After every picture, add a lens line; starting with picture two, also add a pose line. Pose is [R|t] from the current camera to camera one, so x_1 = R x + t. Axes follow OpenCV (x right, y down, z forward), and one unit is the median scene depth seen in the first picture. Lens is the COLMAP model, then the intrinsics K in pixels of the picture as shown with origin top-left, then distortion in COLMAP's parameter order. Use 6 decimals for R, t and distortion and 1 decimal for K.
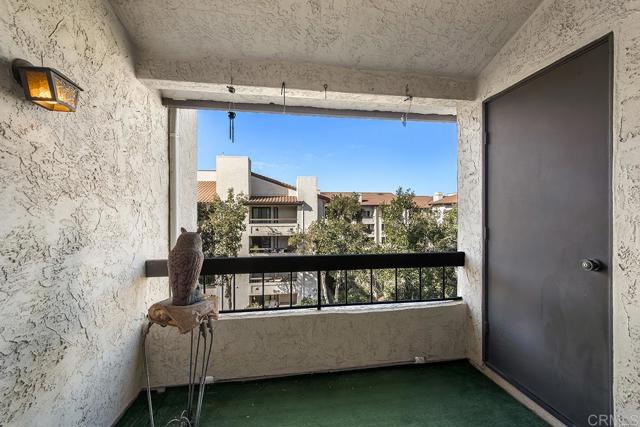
lens RADIAL K [[255.6, 0, 319.1], [0, 255.6, 215.5], [0, 0, 1]] dist [0.001220, 0.000122]
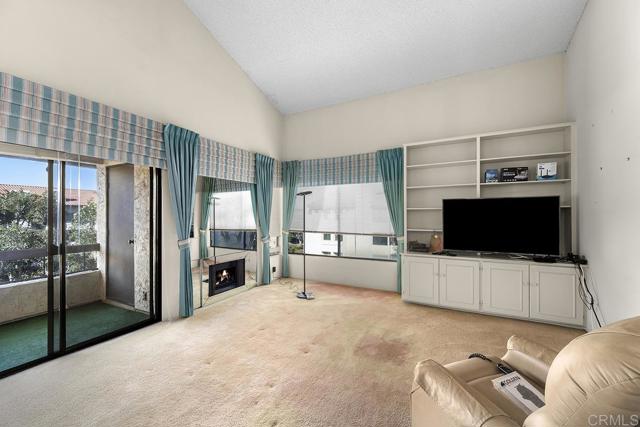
lens RADIAL K [[255.6, 0, 319.1], [0, 255.6, 215.5], [0, 0, 1]] dist [0.001220, 0.000122]
pose [[0.592709, 0.001877, 0.805415, 0.011663], [0.004493, 0.999974, -0.005637, -0.045913], [-0.805404, 0.006960, 0.592685, -1.502865]]
